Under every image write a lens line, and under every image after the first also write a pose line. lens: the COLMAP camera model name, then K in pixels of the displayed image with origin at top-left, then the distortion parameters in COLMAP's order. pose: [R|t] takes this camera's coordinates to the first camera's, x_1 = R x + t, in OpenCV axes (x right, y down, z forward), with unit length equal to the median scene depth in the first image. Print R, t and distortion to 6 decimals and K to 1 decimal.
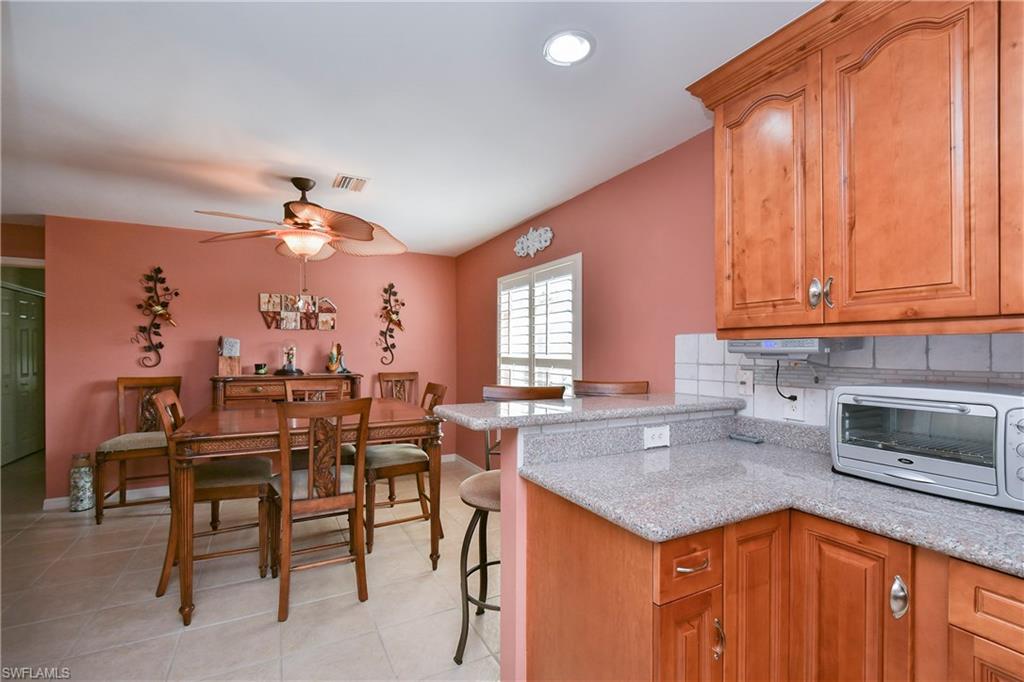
lens RADIAL K [[455.7, 0, 517.3], [0, 455.7, 350.6], [0, 0, 1]] dist [0.000200, -0.005693]
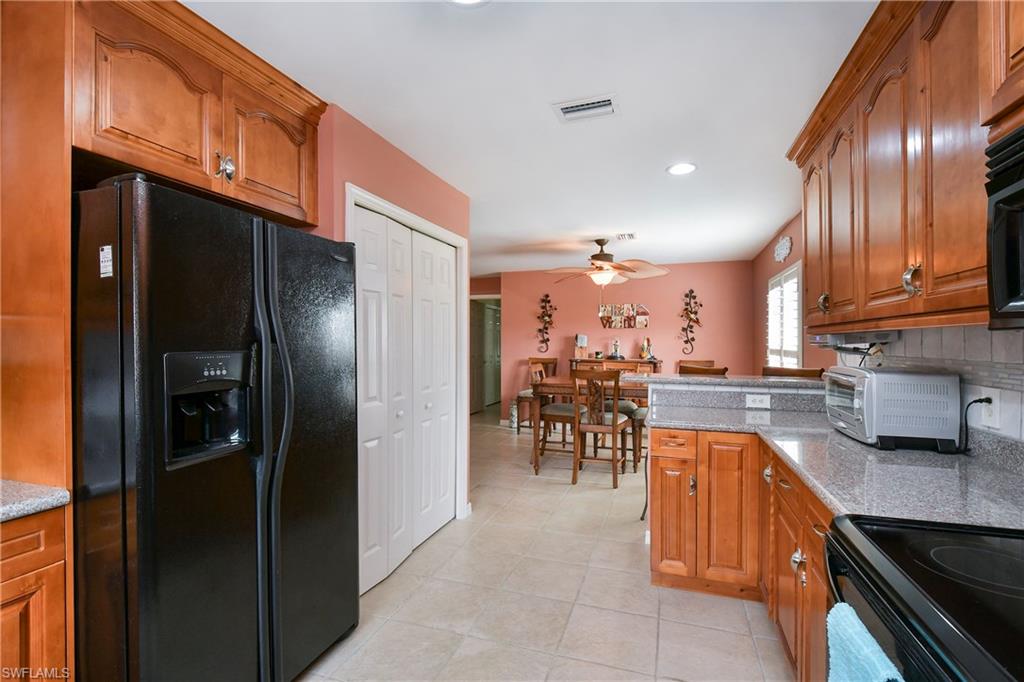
lens RADIAL K [[455.7, 0, 520.6], [0, 455.7, 344.7], [0, 0, 1]] dist [0.000200, -0.005693]
pose [[0.693312, 0.003784, -0.720628, 0.374551], [-0.000998, 0.999990, 0.004291, 0.000056], [0.720637, -0.002256, 0.693309, -0.258002]]
